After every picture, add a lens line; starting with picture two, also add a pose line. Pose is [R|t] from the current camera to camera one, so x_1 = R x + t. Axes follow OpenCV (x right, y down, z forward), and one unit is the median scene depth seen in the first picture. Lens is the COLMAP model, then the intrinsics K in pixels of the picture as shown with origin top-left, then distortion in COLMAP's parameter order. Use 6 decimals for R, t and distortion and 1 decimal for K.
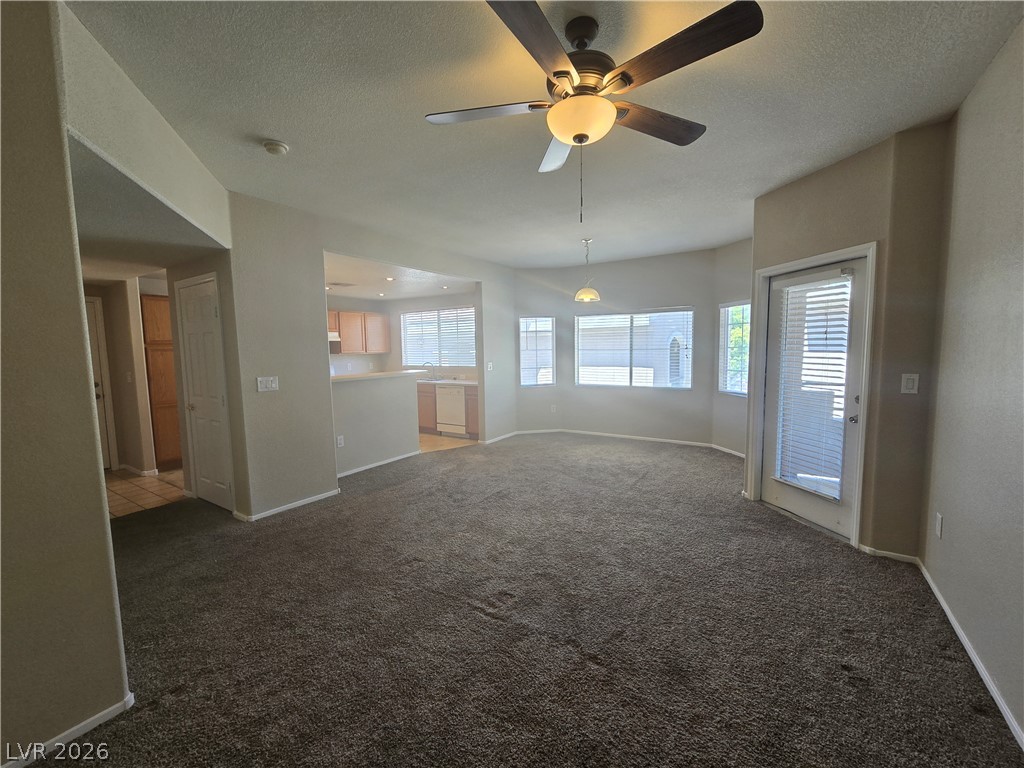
lens RADIAL K [[424.2, 0, 514.7], [0, 424.2, 385.4], [0, 0, 1]] dist [-0.003778, 0.001587]
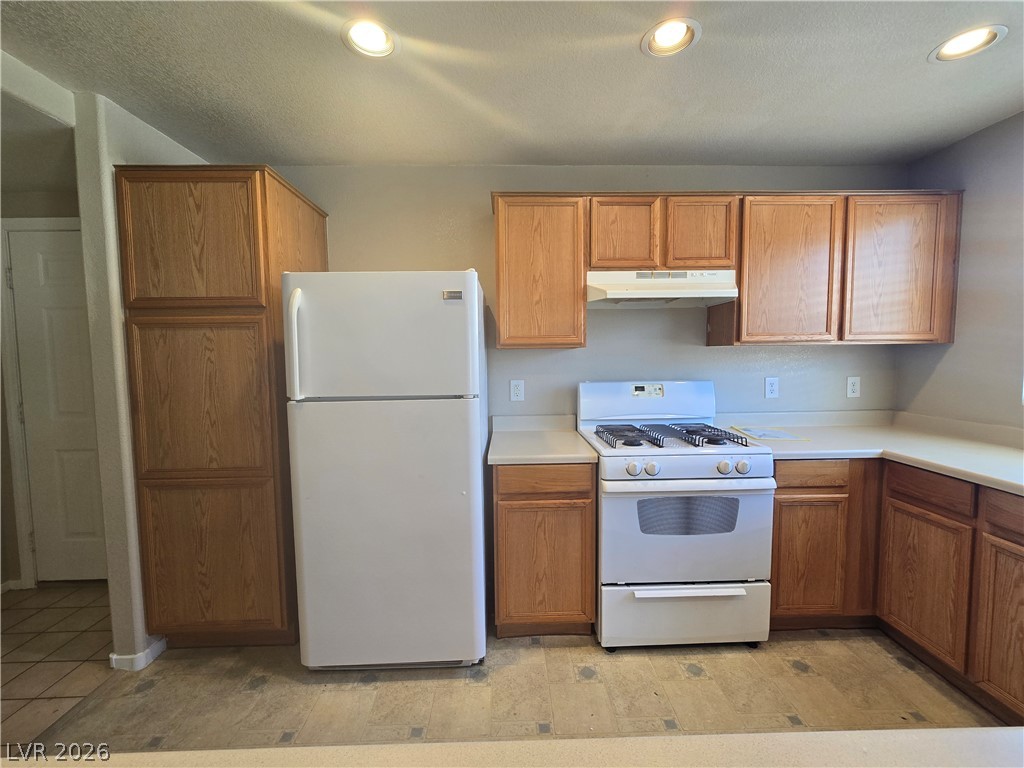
lens RADIAL K [[424.2, 0, 512.9], [0, 424.2, 380.2], [0, 0, 1]] dist [-0.003778, 0.001587]
pose [[0.568071, 0.059508, -0.820825, -0.260070], [-0.071727, 0.997167, 0.022652, -0.045827], [0.819848, 0.046008, 0.570730, 0.713607]]
